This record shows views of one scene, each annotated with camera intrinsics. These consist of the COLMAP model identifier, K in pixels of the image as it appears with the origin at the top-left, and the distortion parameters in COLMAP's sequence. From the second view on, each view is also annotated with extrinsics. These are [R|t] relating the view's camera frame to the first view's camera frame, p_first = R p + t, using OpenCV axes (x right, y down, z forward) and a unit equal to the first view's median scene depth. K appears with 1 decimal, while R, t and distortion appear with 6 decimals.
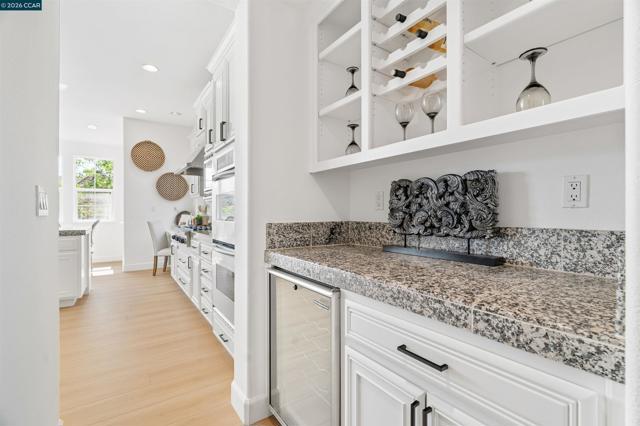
lens RADIAL K [[290.4, 0, 320.0], [0, 290.4, 213.0], [0, 0, 1]] dist [-0.002980, 0.000299]
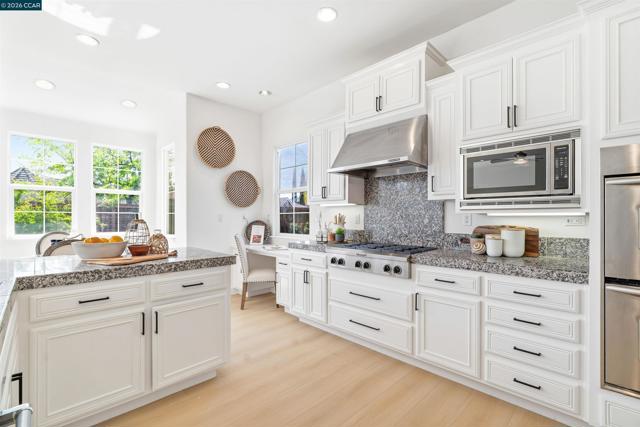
lens RADIAL K [[293.6, 0, 320.6], [0, 293.6, 219.2], [0, 0, 1]] dist [-0.000477, 0.000039]
pose [[0.983802, -0.000321, 0.179259, -0.479103], [-0.000469, 0.999990, 0.004368, -0.015713], [-0.179258, -0.004381, 0.983792, 0.212991]]
